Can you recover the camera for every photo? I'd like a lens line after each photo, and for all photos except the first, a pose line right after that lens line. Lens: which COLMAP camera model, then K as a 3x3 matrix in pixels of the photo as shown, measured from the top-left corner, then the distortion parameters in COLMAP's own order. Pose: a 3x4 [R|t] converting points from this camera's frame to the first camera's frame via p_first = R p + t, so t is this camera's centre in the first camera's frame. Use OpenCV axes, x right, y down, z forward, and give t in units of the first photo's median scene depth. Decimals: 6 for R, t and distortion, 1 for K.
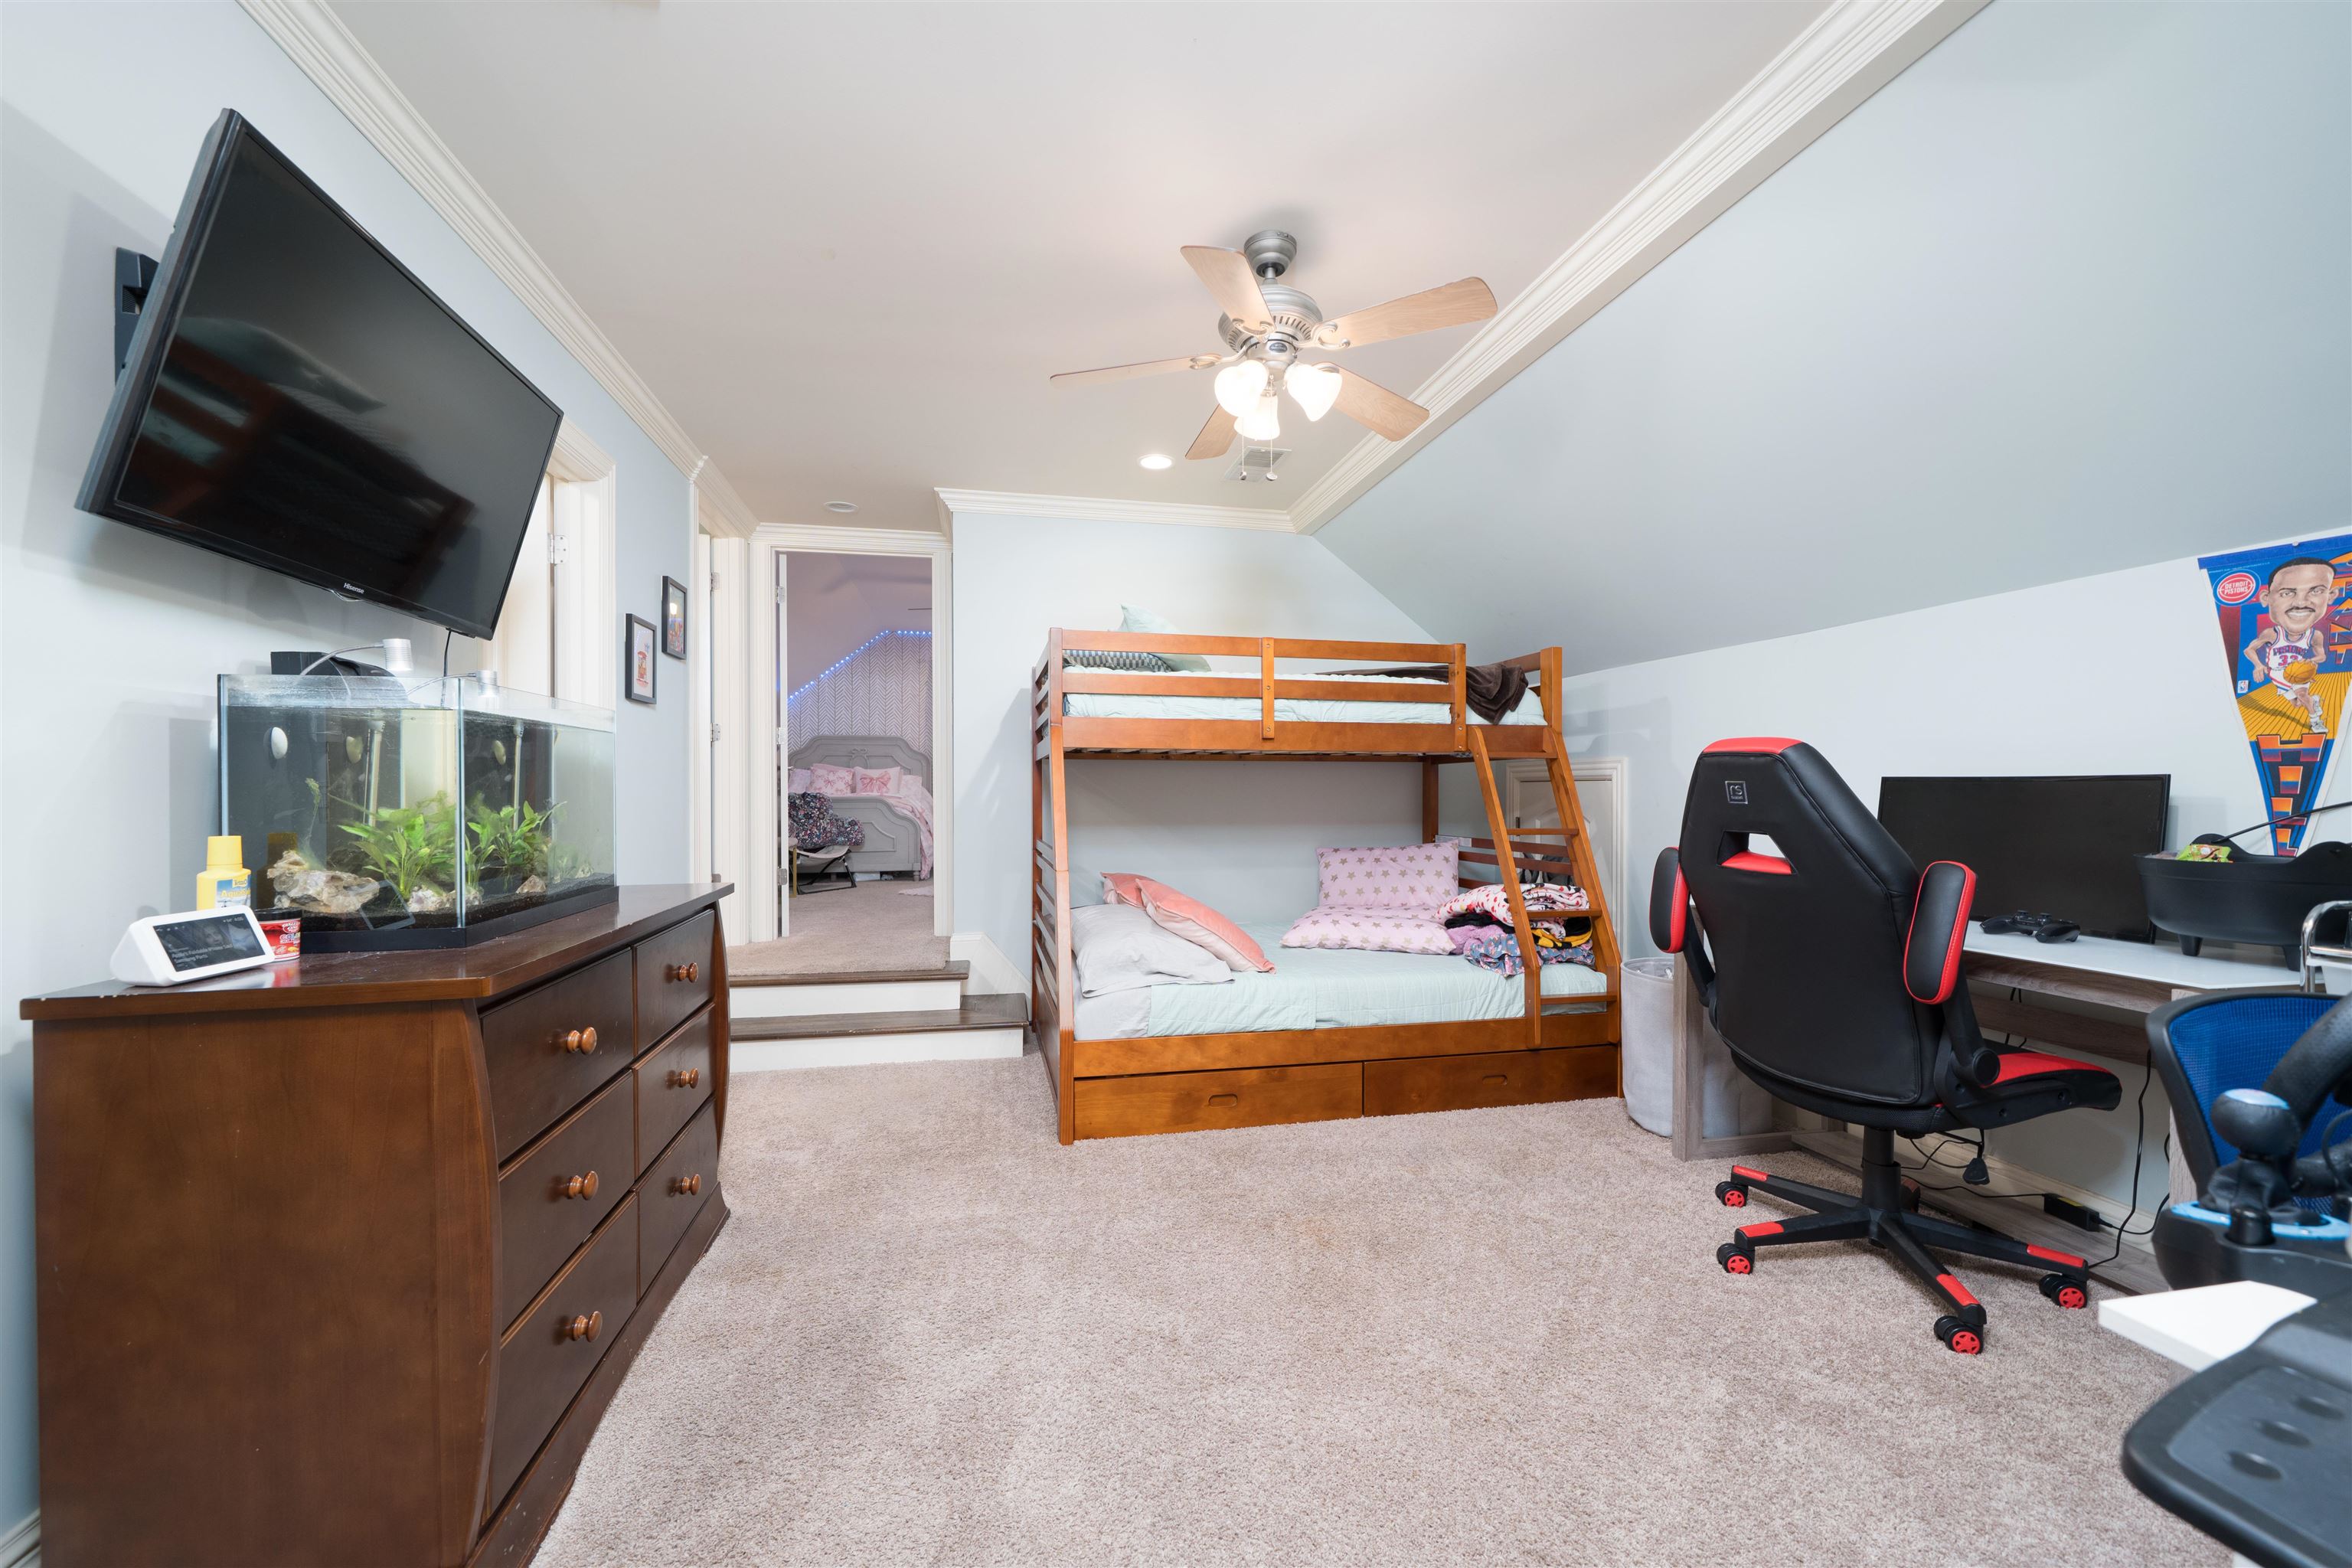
lens RADIAL K [[943.4, 0, 1168.8], [0, 943.4, 787.6], [0, 0, 1]] dist [0.000104, -0.000373]
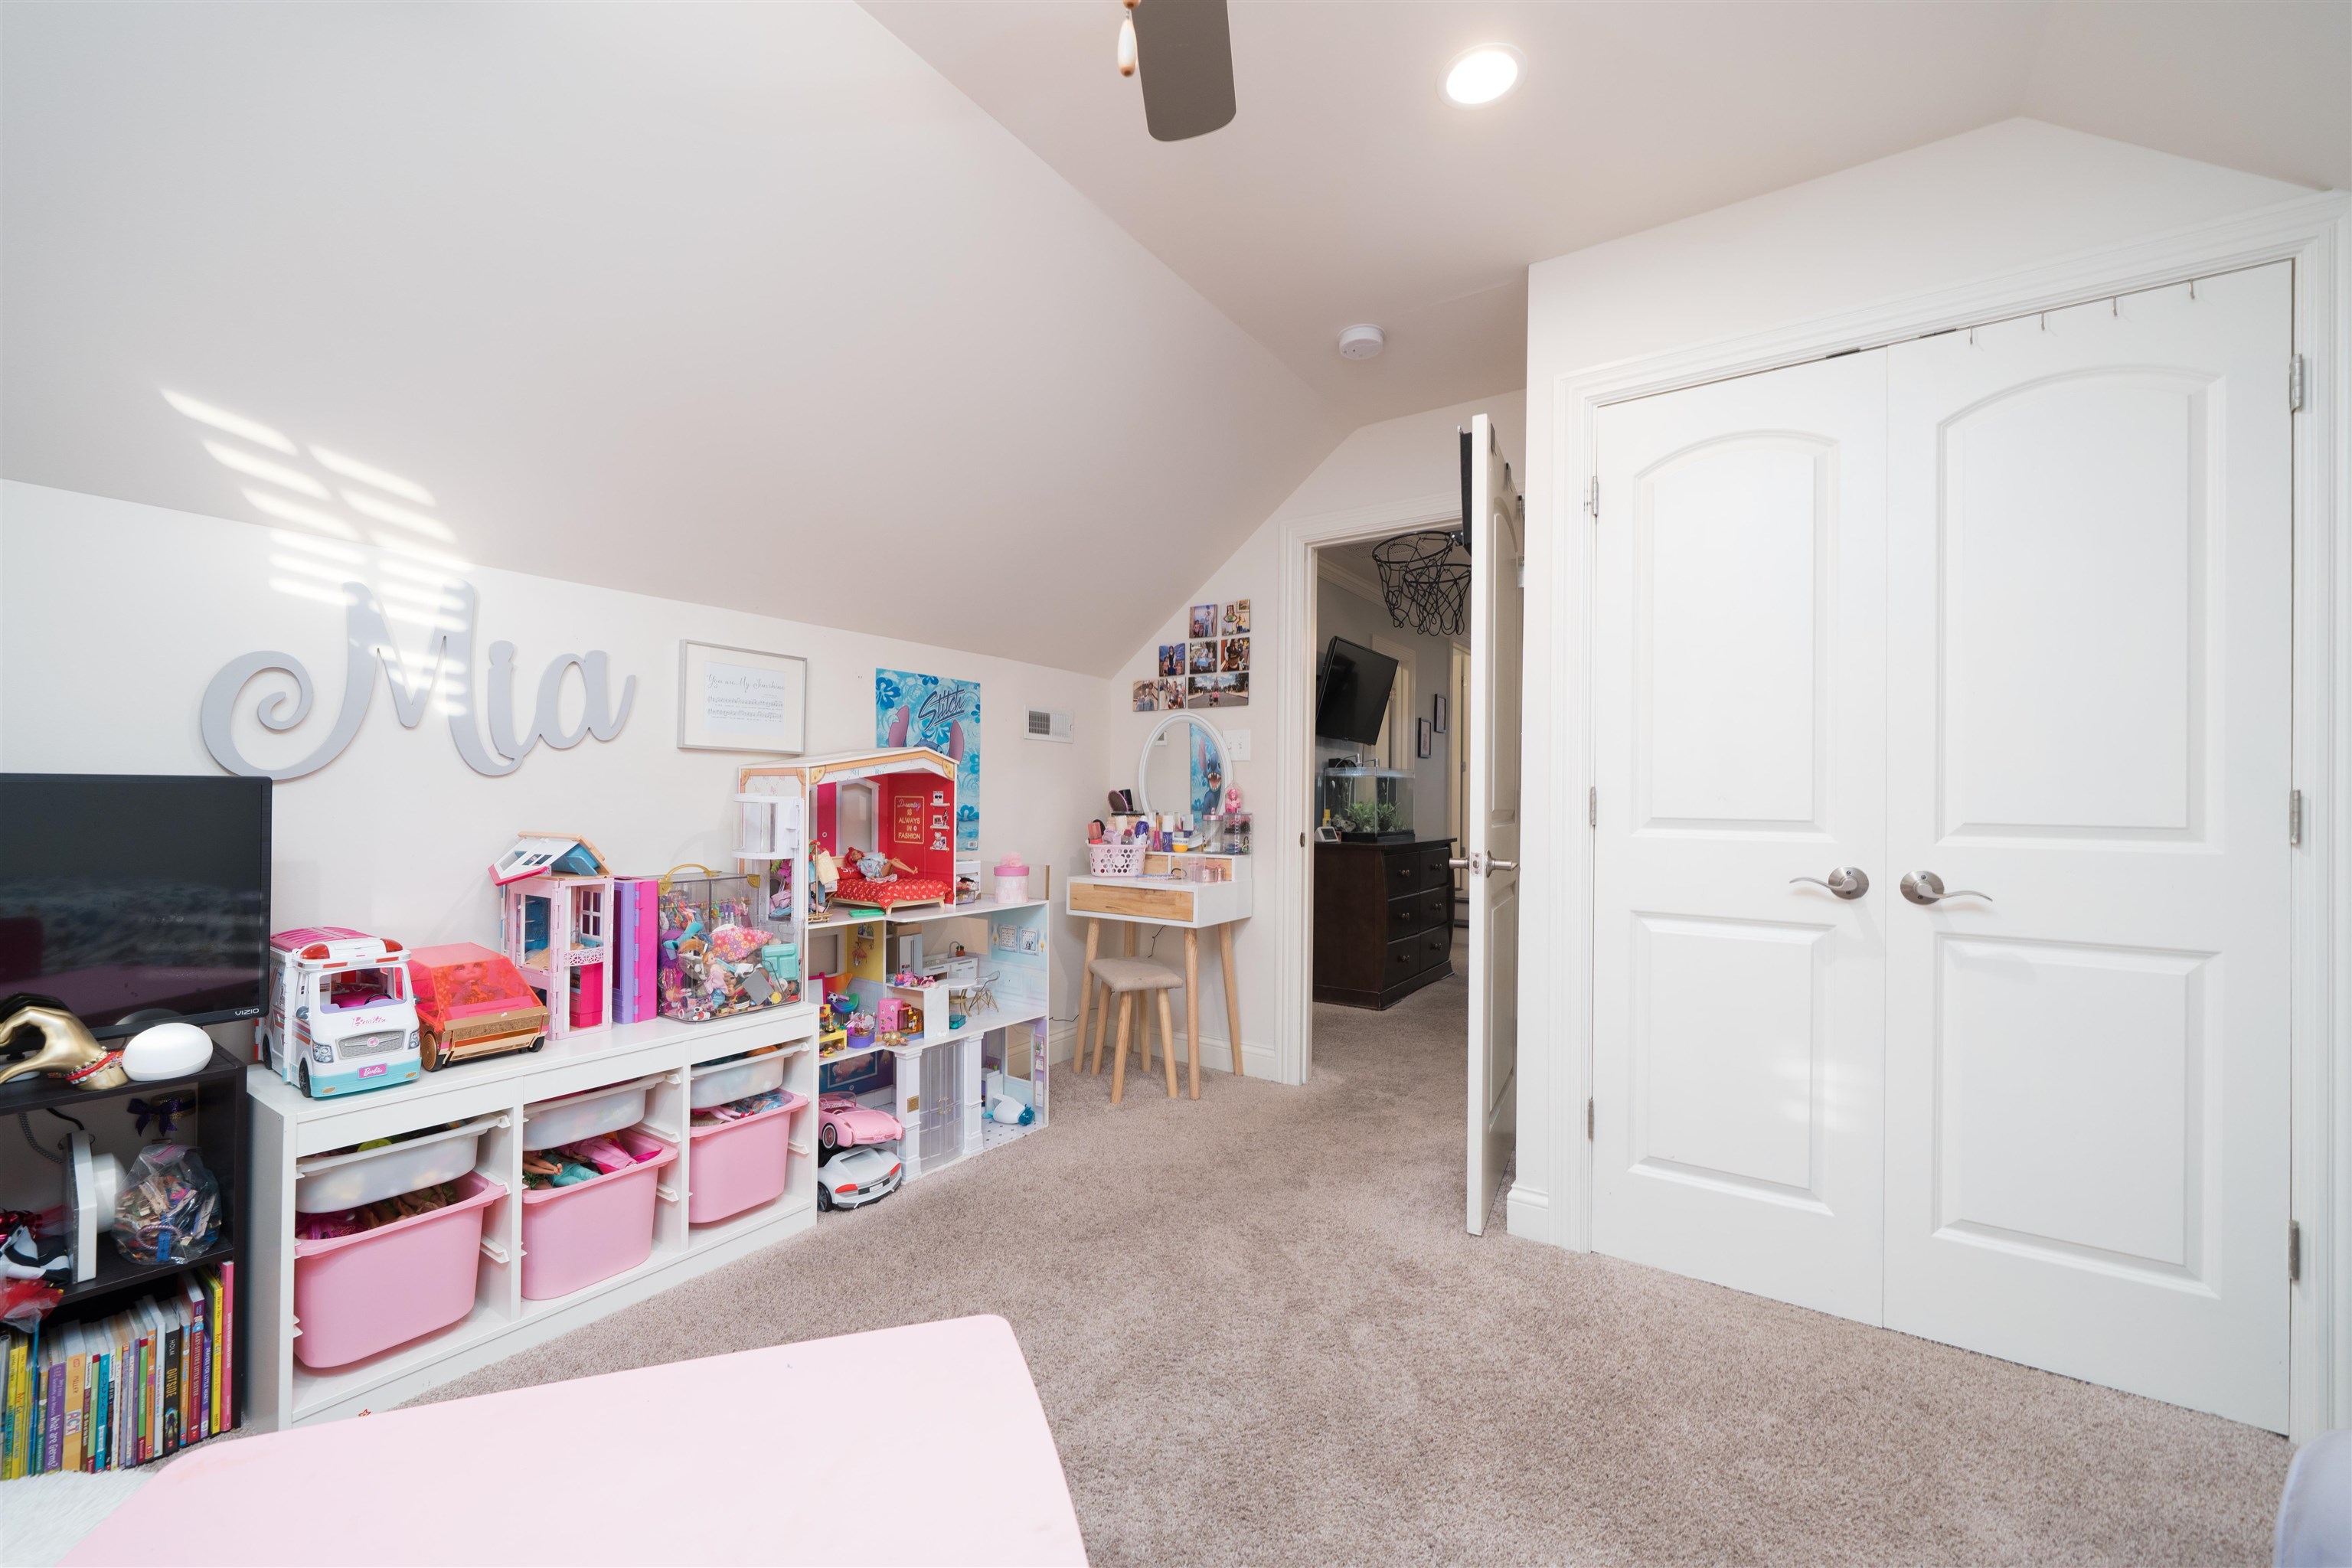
lens RADIAL K [[943.4, 0, 1169.6], [0, 943.4, 789.3], [0, 0, 1]] dist [0.000104, -0.000373]
pose [[0.709154, -0.006760, -0.705021, 1.137716], [-0.000238, 0.999952, -0.009827, 0.005350], [0.705054, 0.007137, 0.709118, -1.956386]]
